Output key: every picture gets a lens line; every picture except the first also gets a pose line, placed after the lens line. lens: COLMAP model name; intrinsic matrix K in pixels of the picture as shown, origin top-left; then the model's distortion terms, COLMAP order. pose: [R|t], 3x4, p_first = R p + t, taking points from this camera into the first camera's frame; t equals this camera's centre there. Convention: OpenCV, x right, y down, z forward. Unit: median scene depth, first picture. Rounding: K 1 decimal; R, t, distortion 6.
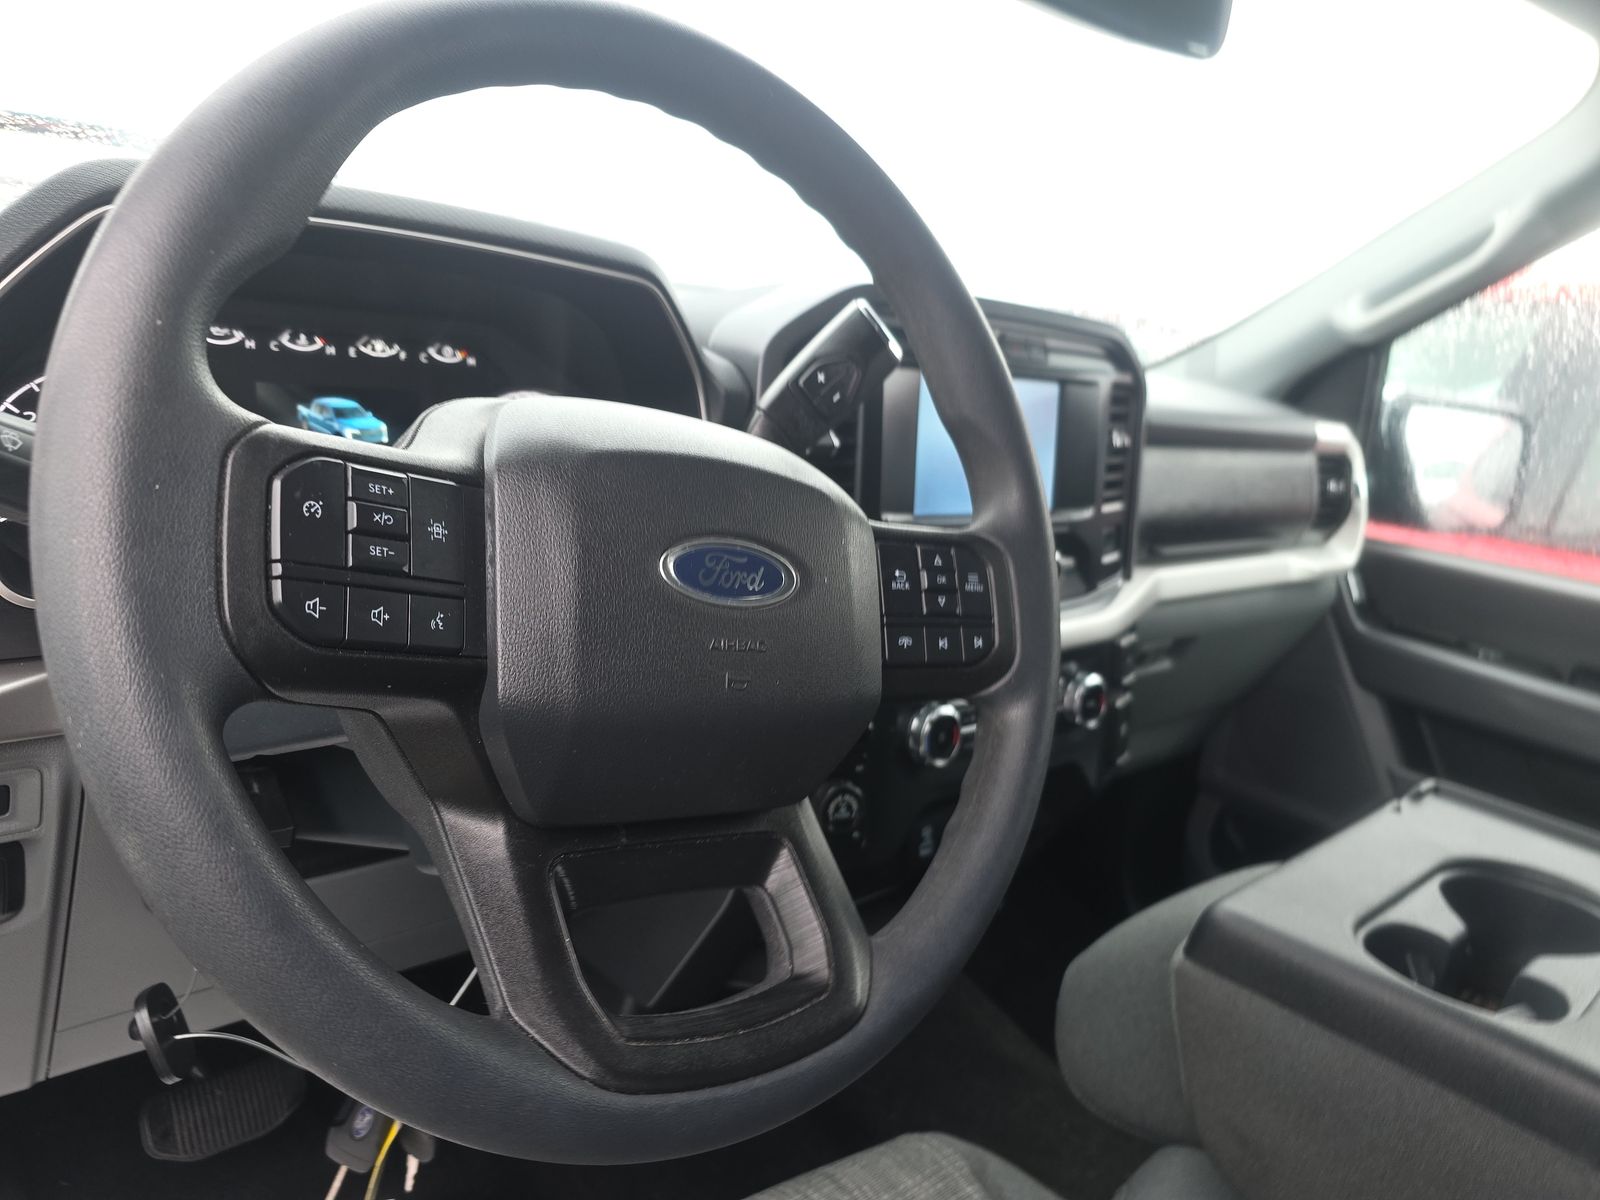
lens RADIAL K [[1076.3, 0, 797.3], [0, 1076.3, 644.5], [0, 0, 1]] dist [0.081557, -0.095714]
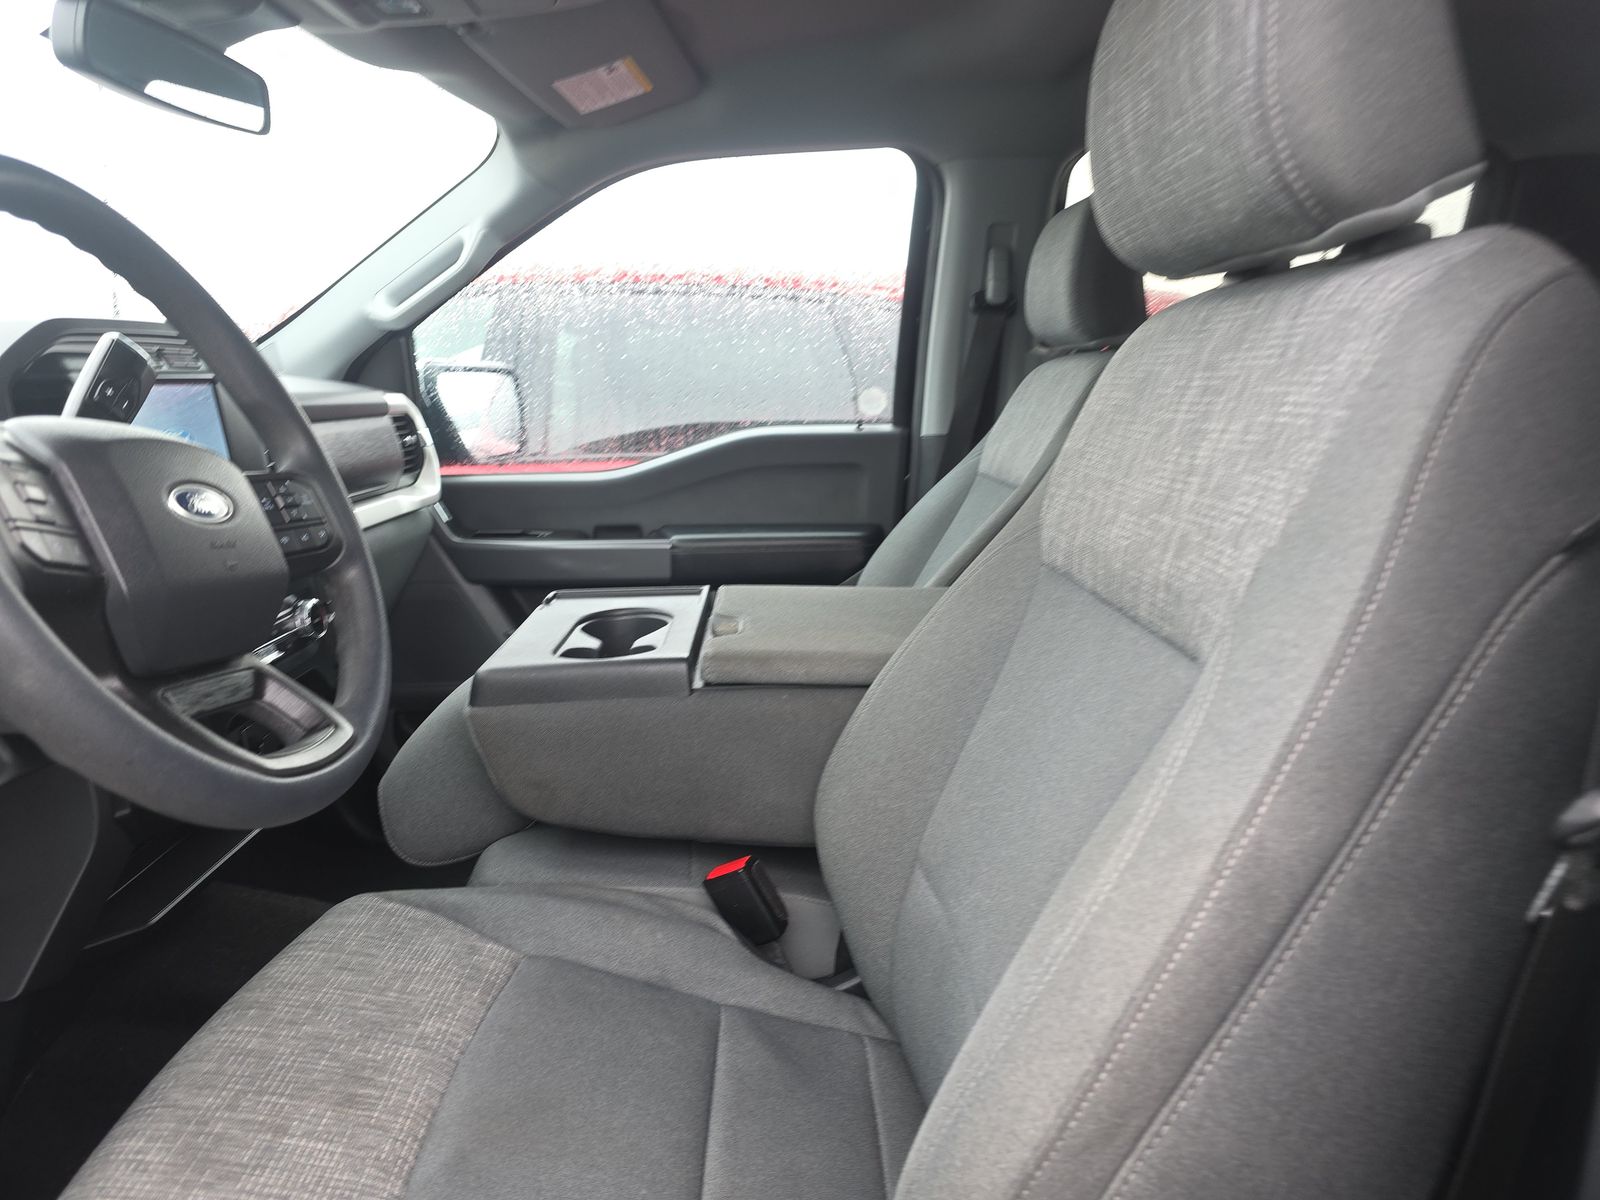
lens RADIAL K [[1071.5, 0, 800.0], [0, 1071.5, 600.0], [0, 0, 1]] dist [-0.121571, -0.000374]
pose [[0.651640, -0.240977, 0.719233, -0.145995], [0.250967, 0.963287, 0.095365, 0.035432], [-0.715808, 0.118360, 0.688193, -0.159847]]
